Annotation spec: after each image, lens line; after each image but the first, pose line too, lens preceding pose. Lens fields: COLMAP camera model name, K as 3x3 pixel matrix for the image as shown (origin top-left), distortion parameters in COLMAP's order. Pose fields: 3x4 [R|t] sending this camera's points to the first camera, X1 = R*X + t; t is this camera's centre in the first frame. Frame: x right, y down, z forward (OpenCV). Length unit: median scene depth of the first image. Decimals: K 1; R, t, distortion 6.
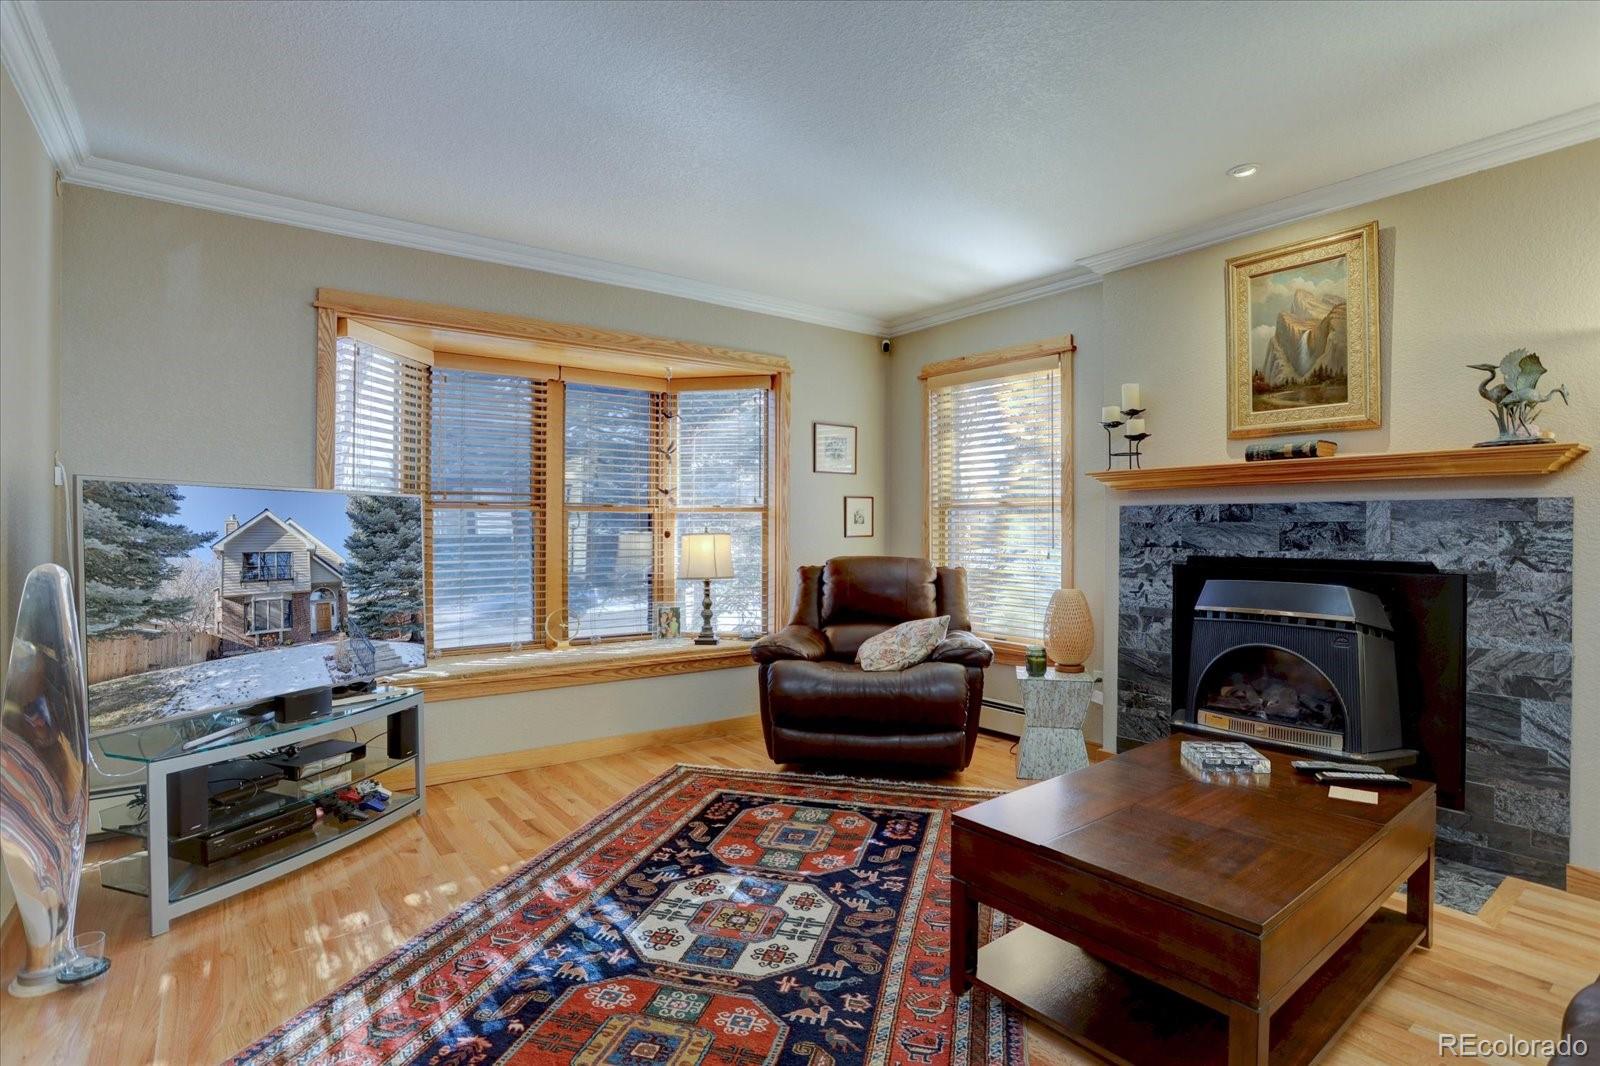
lens RADIAL K [[795.3, 0, 791.0], [0, 795.3, 534.1], [0, 0, 1]] dist [-0.024608, 0.001413]
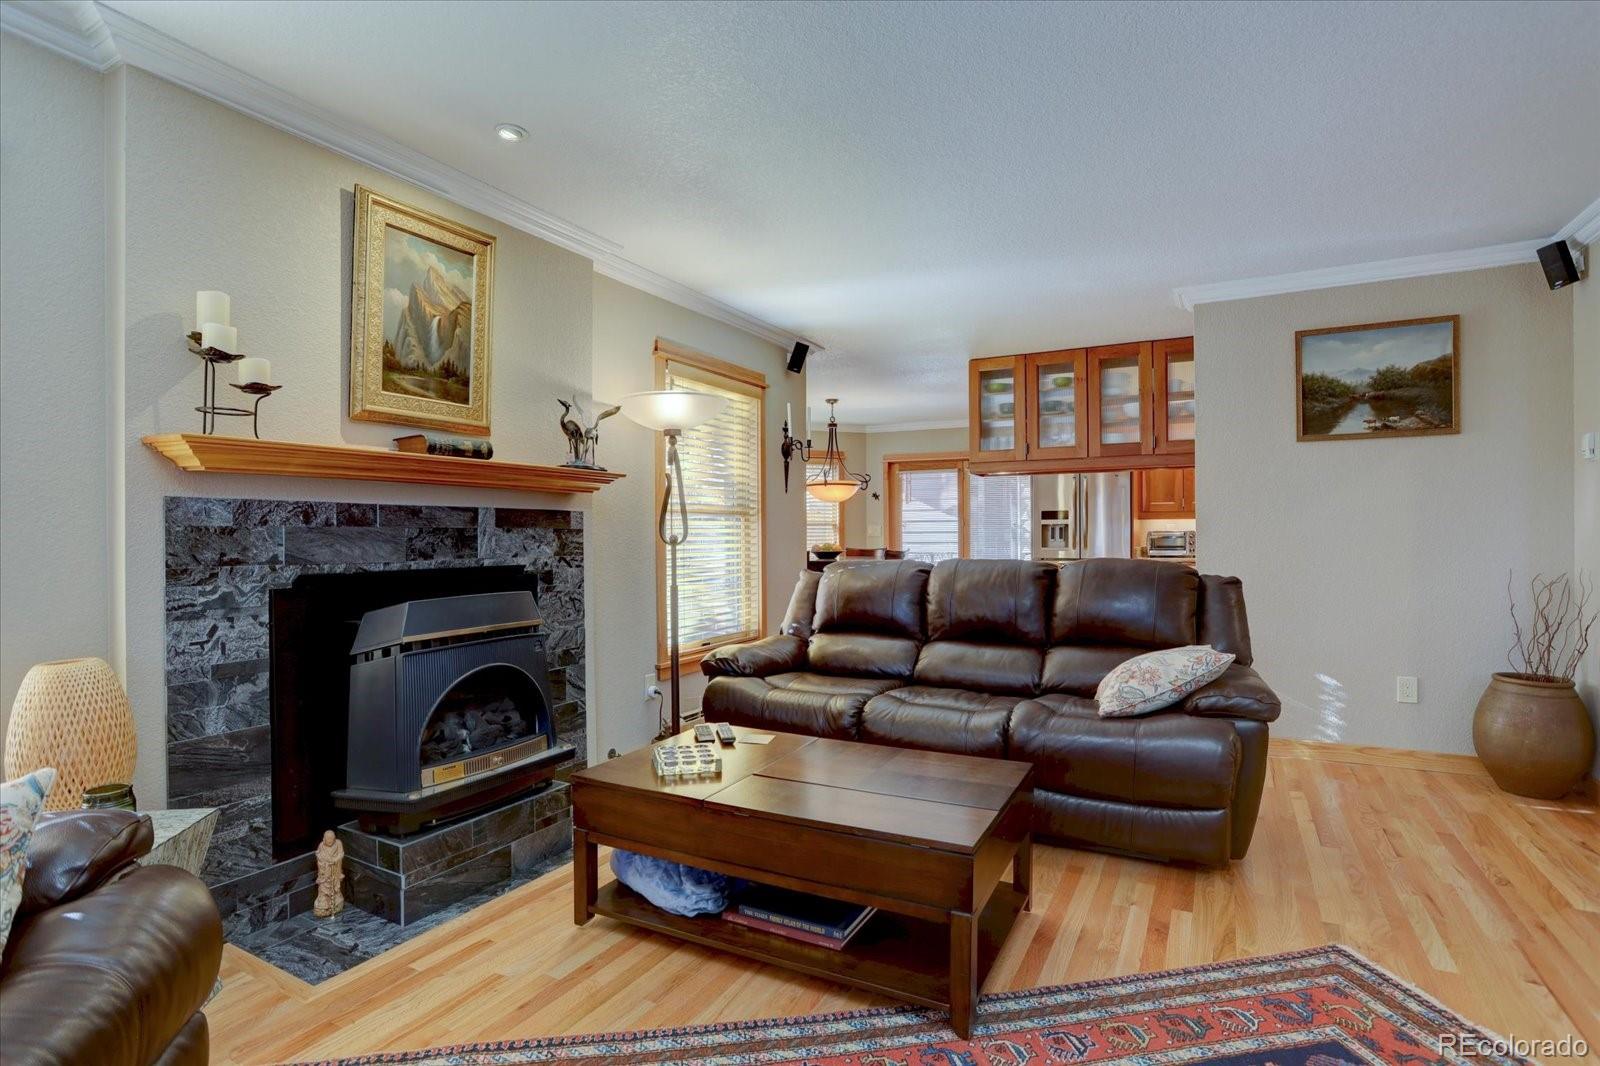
lens RADIAL K [[795.3, 0, 791.0], [0, 795.3, 534.1], [0, 0, 1]] dist [-0.024608, 0.001413]
pose [[-0.399430, 0.000286, 0.916764, -0.332874], [0.009580, 0.999947, 0.003862, -0.007566], [-0.916714, 0.010326, -0.399411, 0.972605]]
